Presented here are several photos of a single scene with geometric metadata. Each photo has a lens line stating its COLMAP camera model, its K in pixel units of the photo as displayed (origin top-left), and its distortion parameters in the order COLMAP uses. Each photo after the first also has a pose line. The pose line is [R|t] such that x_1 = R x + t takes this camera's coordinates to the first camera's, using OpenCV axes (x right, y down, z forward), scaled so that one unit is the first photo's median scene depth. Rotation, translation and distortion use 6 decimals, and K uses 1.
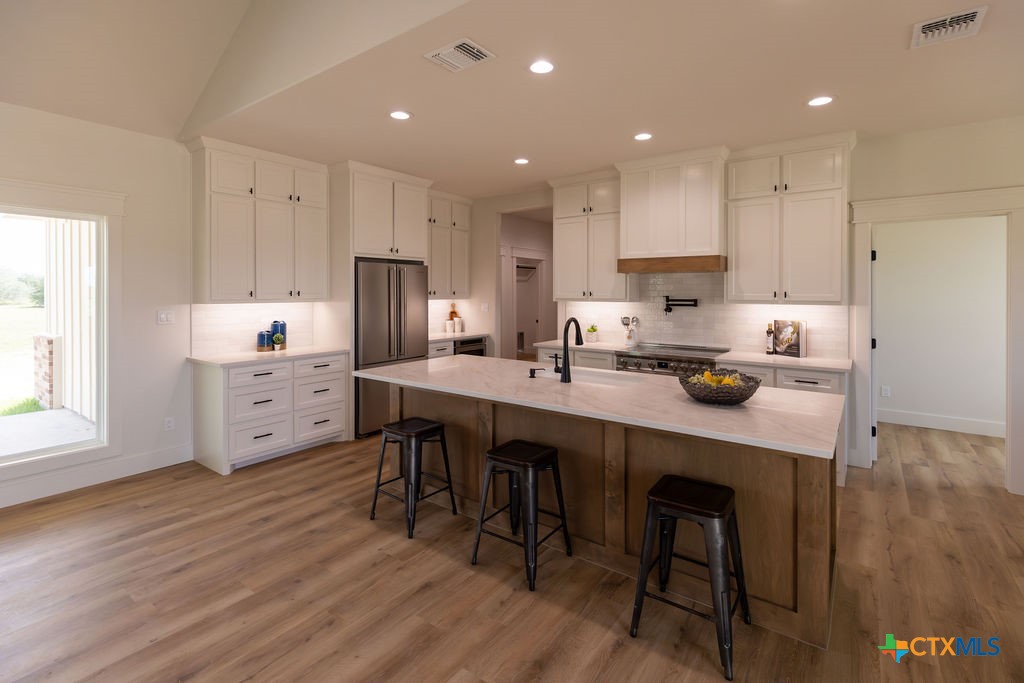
lens RADIAL K [[483.3, 0, 482.0], [0, 483.3, 292.9], [0, 0, 1]] dist [0.003048, 0.000854]
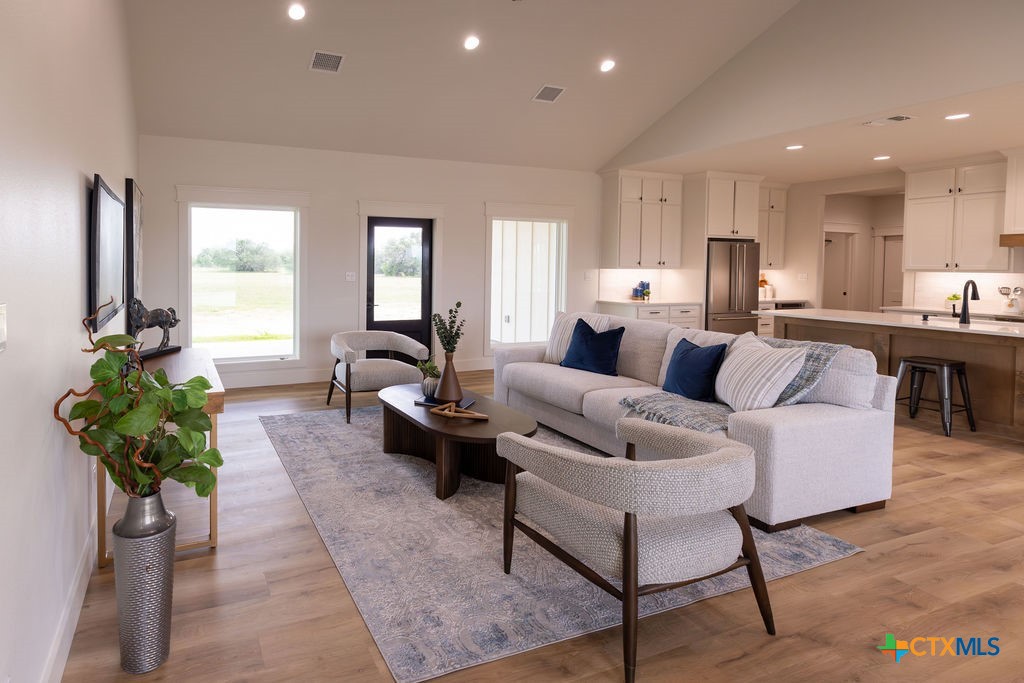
lens RADIAL K [[486.3, 0, 330.5], [0, 486.3, 276.1], [0, 0, 1]] dist [0.000138, -0.000840]
pose [[0.827427, 0.020496, -0.561199, -0.404510], [-0.009766, 0.999708, 0.022112, 0.019015], [0.561488, -0.012815, 0.827386, -0.878160]]
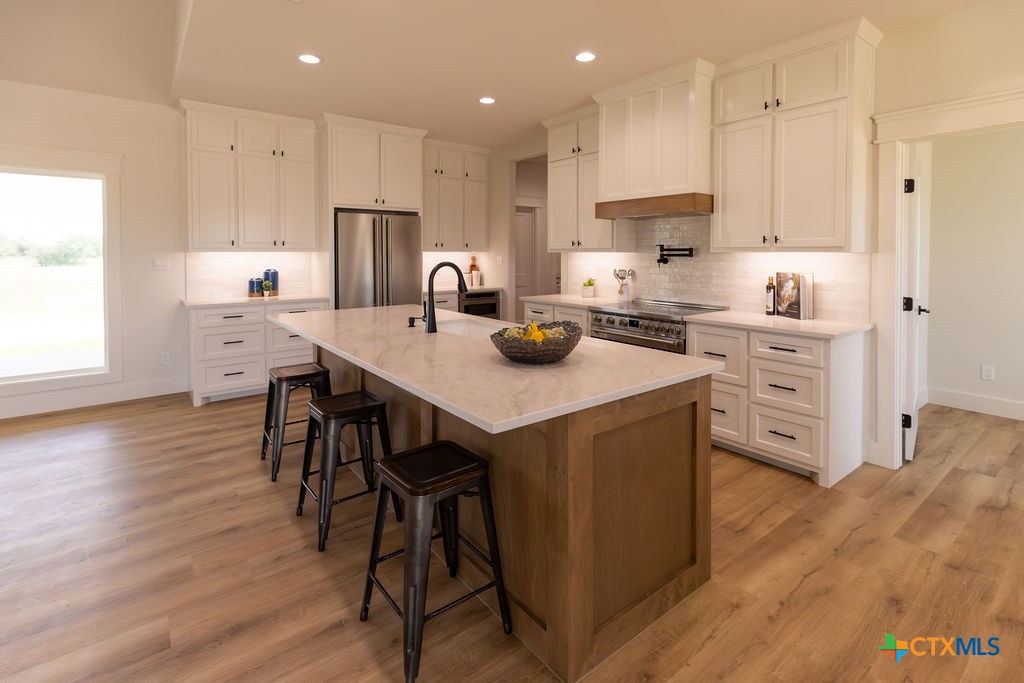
lens RADIAL K [[478.0, 0, 496.0], [0, 478.0, 260.1], [0, 0, 1]] dist [0.003076, 0.000093]
pose [[0.965215, 0.003618, -0.261433, 0.360124], [-0.000406, 0.999924, 0.012337, 0.026086], [0.261458, -0.011801, 0.965143, 0.114636]]
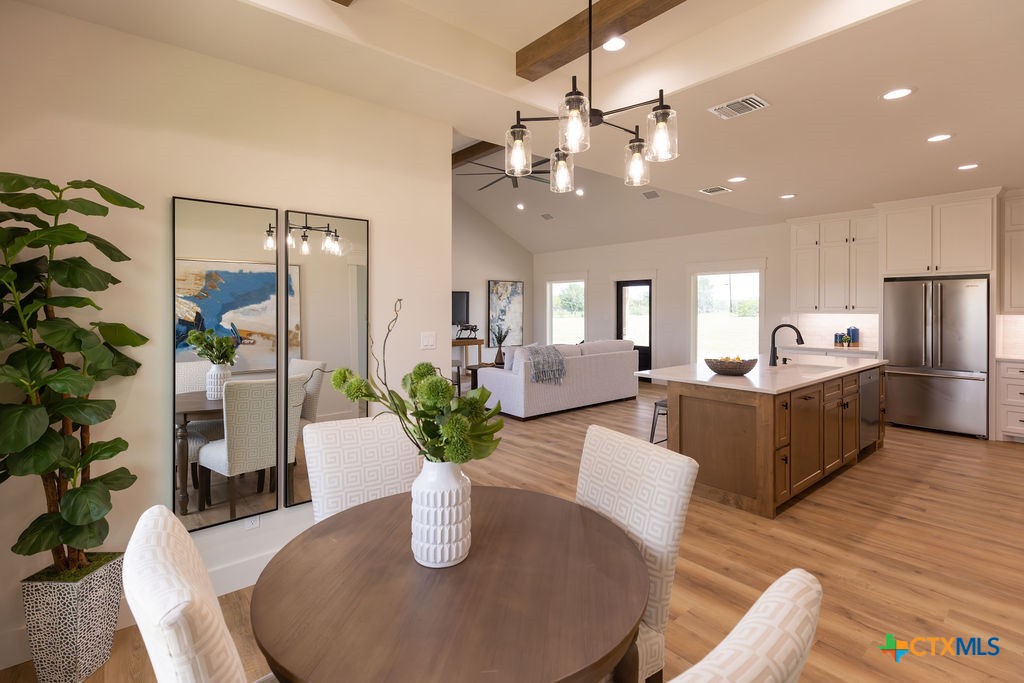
lens RADIAL K [[486.0, 0, 516.1], [0, 486.0, 309.4], [0, 0, 1]] dist [0.001151, -0.000019]
pose [[-0.220446, 0.003667, -0.975392, 1.259262], [-0.001660, 0.999990, 0.004135, 0.003155], [0.975398, 0.002531, -0.220438, 0.377463]]
